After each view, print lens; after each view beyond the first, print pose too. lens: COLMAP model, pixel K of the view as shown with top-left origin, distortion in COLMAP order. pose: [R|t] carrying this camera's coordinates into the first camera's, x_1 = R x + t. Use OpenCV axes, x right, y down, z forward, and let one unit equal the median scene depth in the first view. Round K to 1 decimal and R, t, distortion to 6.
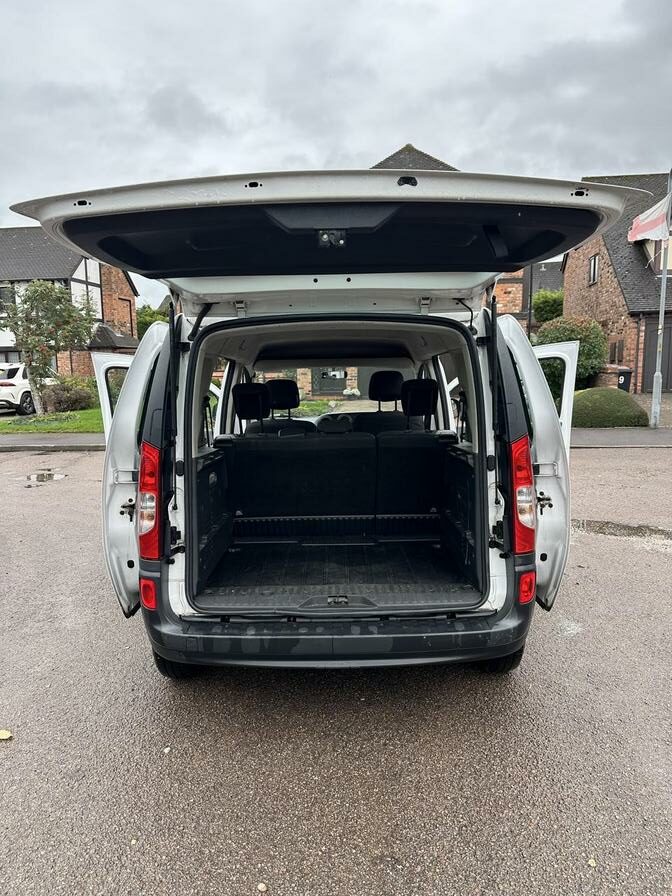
lens RADIAL K [[633.7, 0, 336.0], [0, 633.7, 448.0], [0, 0, 1]] dist [0.001298, -0.000960]
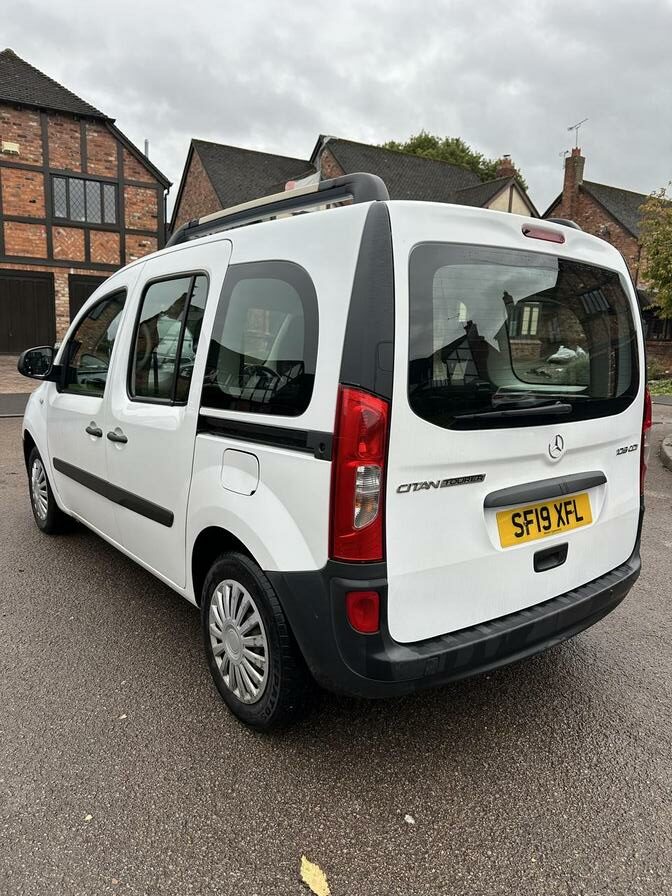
lens RADIAL K [[641.4, 0, 336.0], [0, 641.4, 448.0], [0, 0, 1]] dist [0.004412, -0.003345]
pose [[0.794284, -0.064888, 0.604071, -0.135920], [0.032699, 0.997405, 0.064144, 0.001268], [-0.606666, -0.031196, 0.794345, 0.088059]]
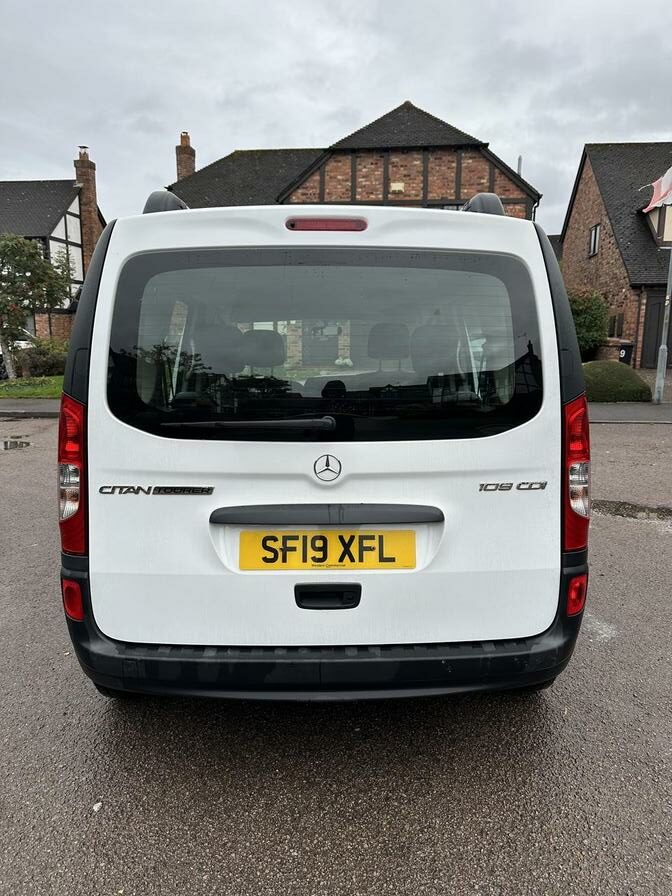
lens RADIAL K [[632.4, 0, 345.4], [0, 632.4, 446.1], [0, 0, 1]] dist [0.013971, -0.002047]
pose [[0.999429, 0.014268, 0.030616, -0.000367], [-0.015453, 0.999126, 0.038830, 0.003017], [-0.030036, -0.039281, 0.998777, 0.047465]]
